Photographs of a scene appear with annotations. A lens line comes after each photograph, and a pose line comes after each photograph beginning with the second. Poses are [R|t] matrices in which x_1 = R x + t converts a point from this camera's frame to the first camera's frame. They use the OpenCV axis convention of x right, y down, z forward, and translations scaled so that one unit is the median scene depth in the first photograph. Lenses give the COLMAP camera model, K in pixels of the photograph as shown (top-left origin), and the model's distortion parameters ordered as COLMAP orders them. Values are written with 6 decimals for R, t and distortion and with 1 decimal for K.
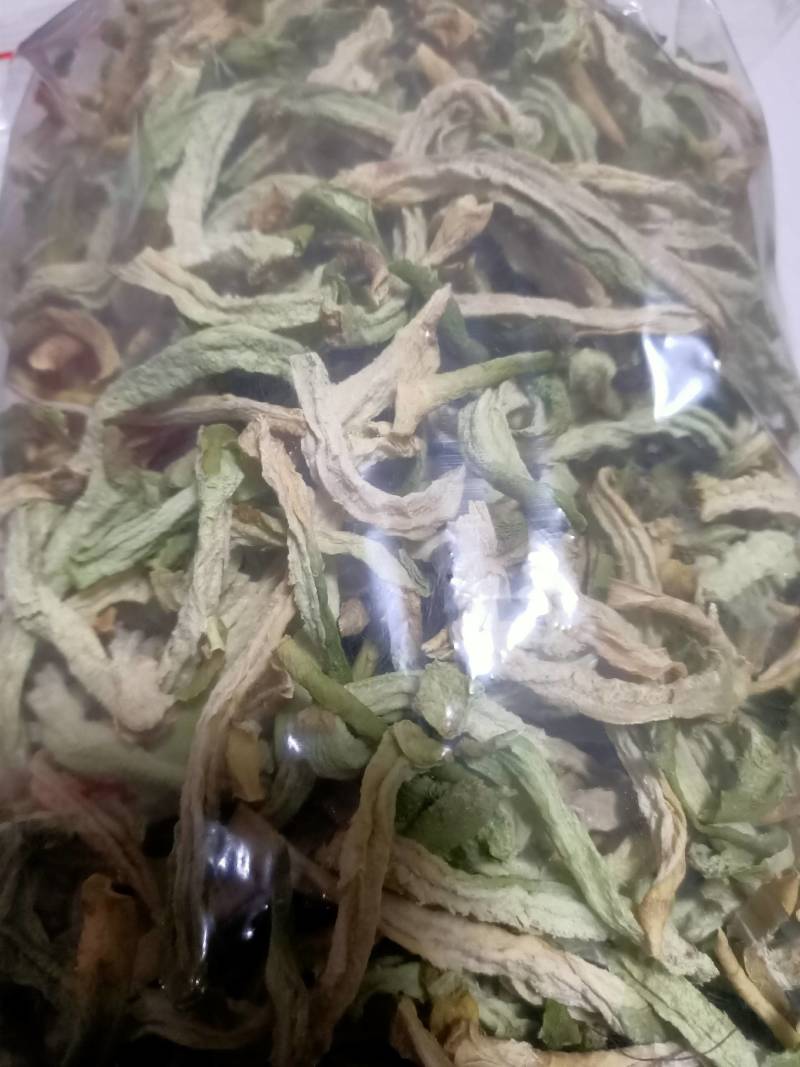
lens RADIAL K [[961.9, 0, 381.3], [0, 961.9, 571.2], [0, 0, 1]] dist [0.037352, -0.127845]
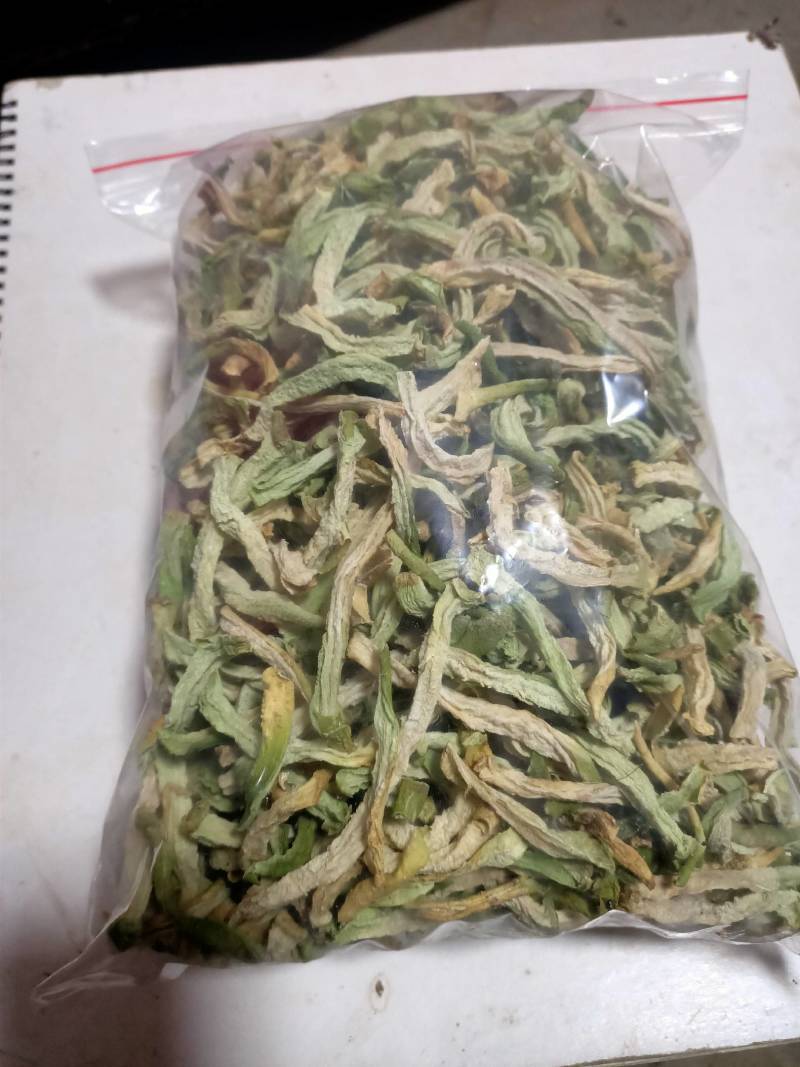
lens RADIAL K [[827.9, 0, 407.5], [0, 827.9, 530.9], [0, 0, 1]] dist [0.042952, -0.051855]
pose [[0.998601, 0.046079, 0.025926, -0.089477], [-0.044490, 0.997274, -0.058862, 0.128605], [-0.028568, 0.057627, 0.997929, -0.408792]]
